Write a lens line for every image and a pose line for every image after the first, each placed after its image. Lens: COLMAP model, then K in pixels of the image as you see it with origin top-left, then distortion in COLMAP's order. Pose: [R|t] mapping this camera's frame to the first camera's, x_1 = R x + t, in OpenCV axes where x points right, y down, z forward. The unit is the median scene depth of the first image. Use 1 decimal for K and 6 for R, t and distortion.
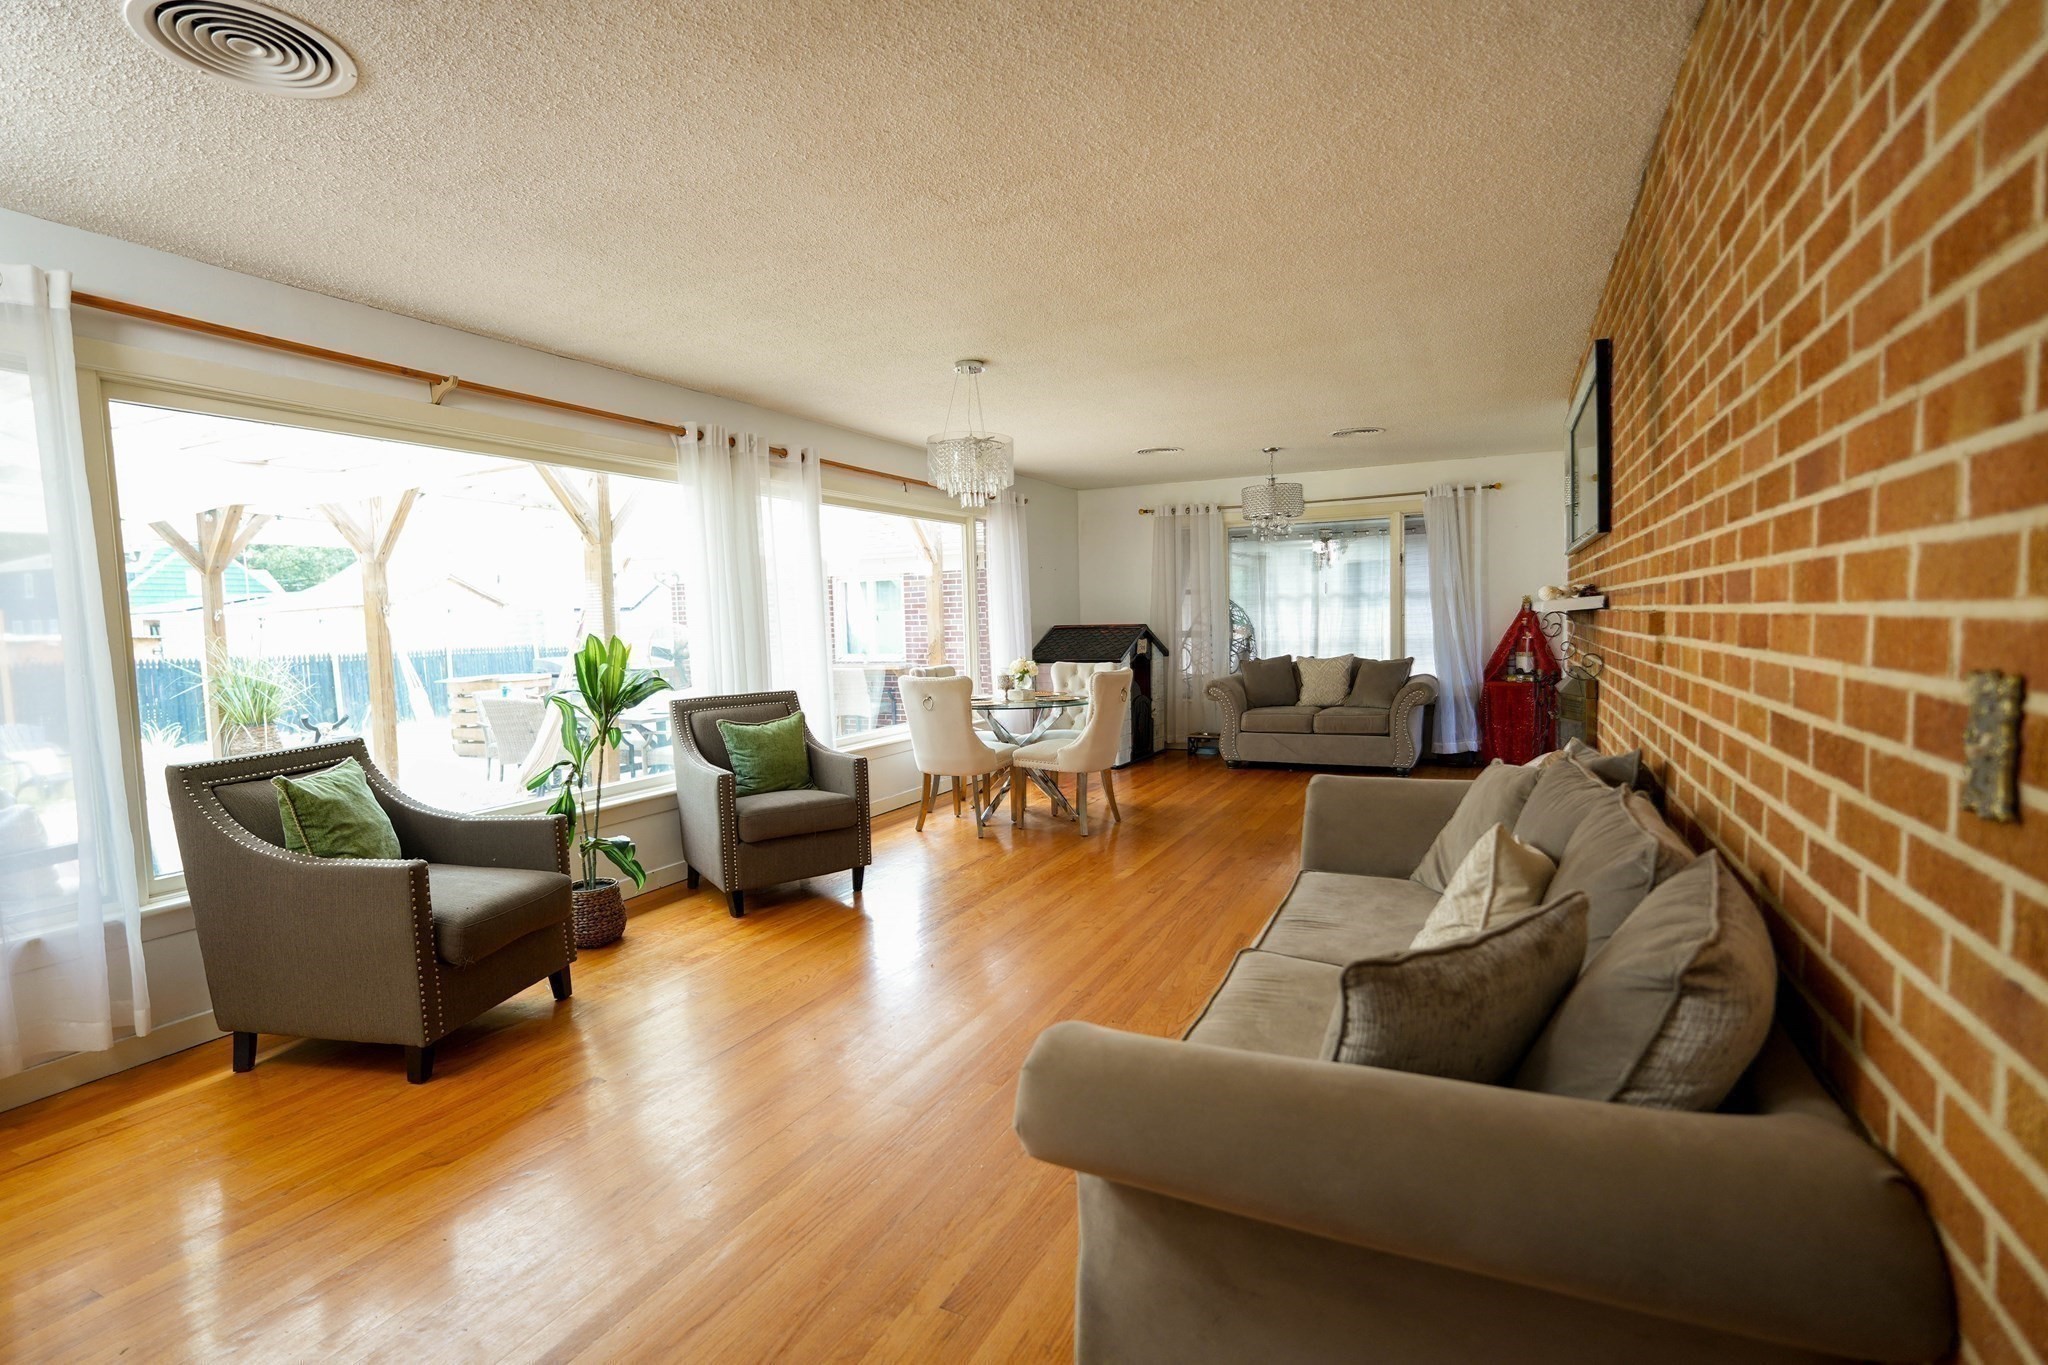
lens RADIAL K [[962.6, 0, 1017.1], [0, 962.6, 678.1], [0, 0, 1]] dist [-0.000982, 0.000177]
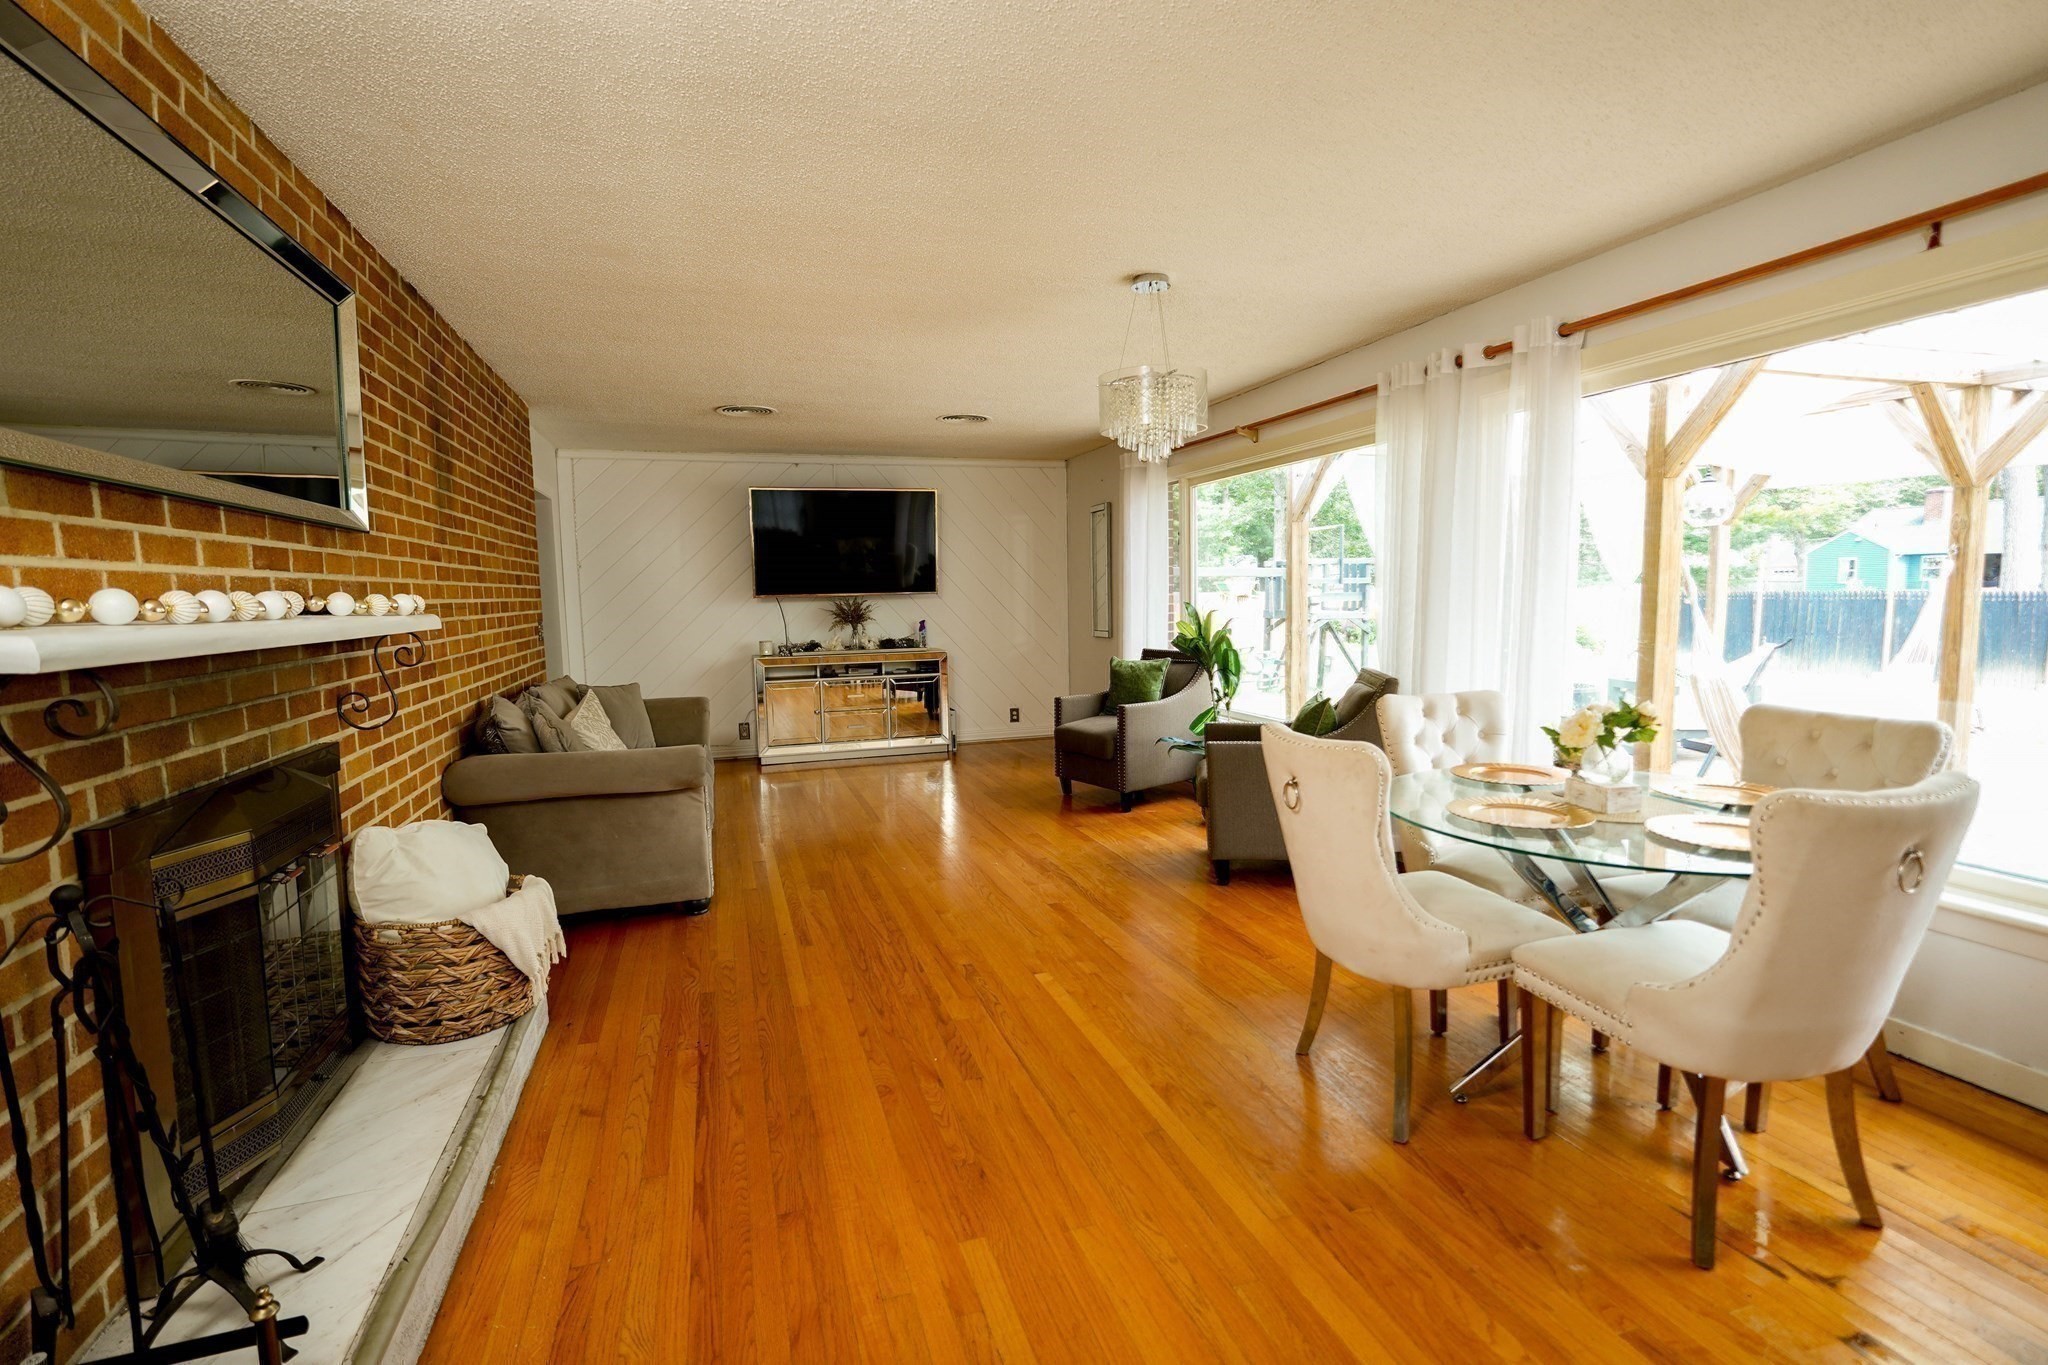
lens RADIAL K [[962.6, 0, 1017.1], [0, 962.6, 678.1], [0, 0, 1]] dist [-0.000982, 0.000177]
pose [[-0.719422, 0.101088, -0.687177, 0.564397], [-0.009144, 0.987888, 0.154898, -0.114393], [0.694513, 0.117721, -0.709784, 1.414204]]
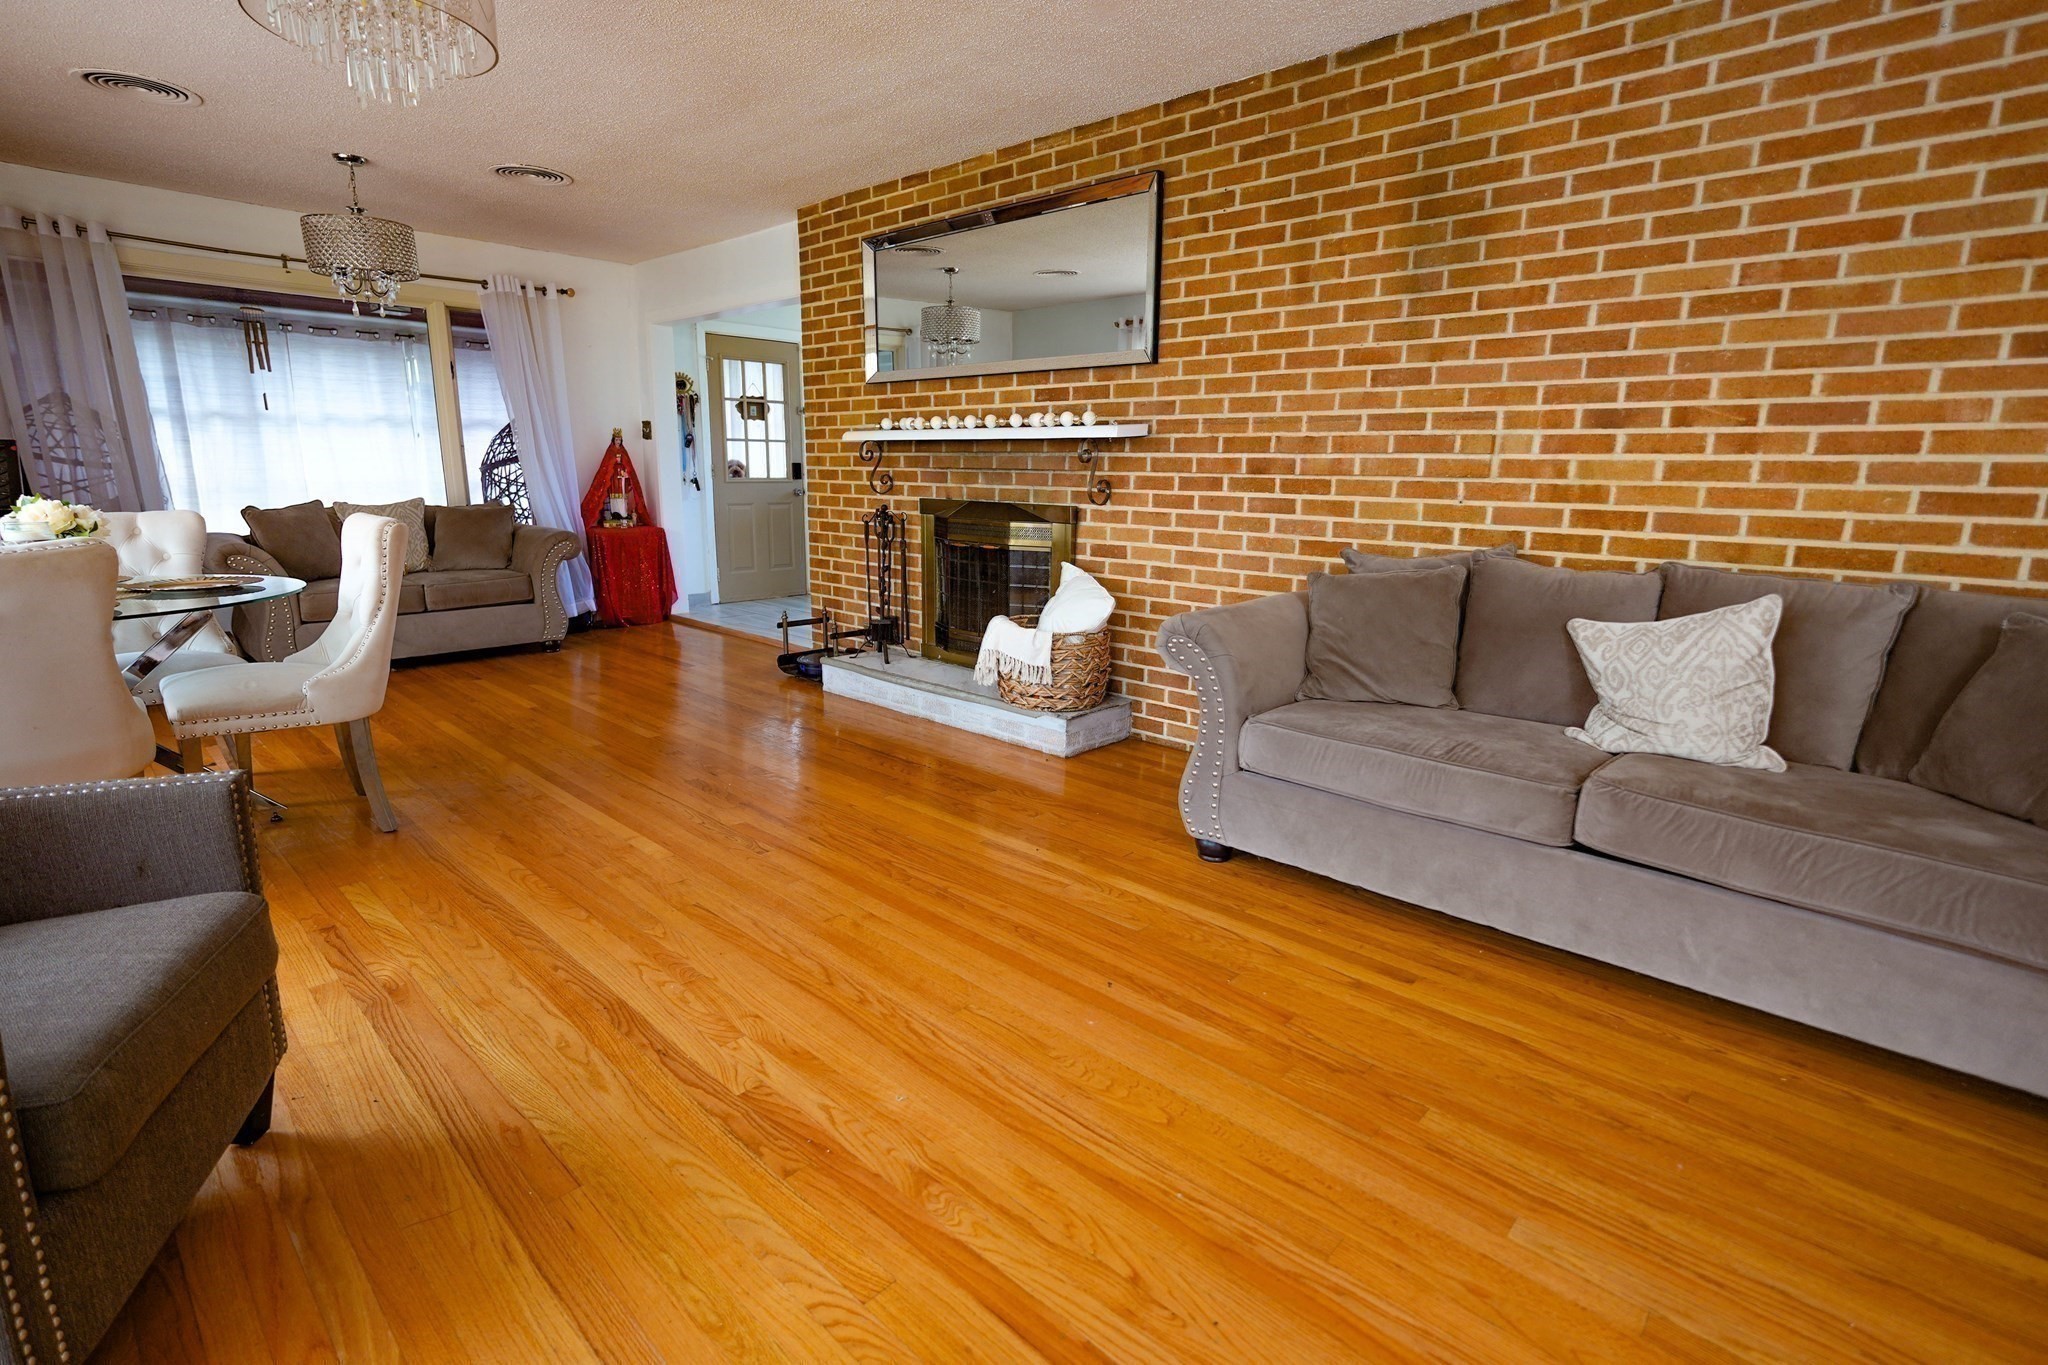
lens RADIAL K [[962.6, 0, 1017.1], [0, 962.6, 678.1], [0, 0, 1]] dist [-0.000982, 0.000177]
pose [[0.294873, -0.178710, 0.938676, -0.362213], [0.042580, 0.983837, 0.173932, 0.002395], [-0.954587, -0.011319, 0.297717, 0.589376]]
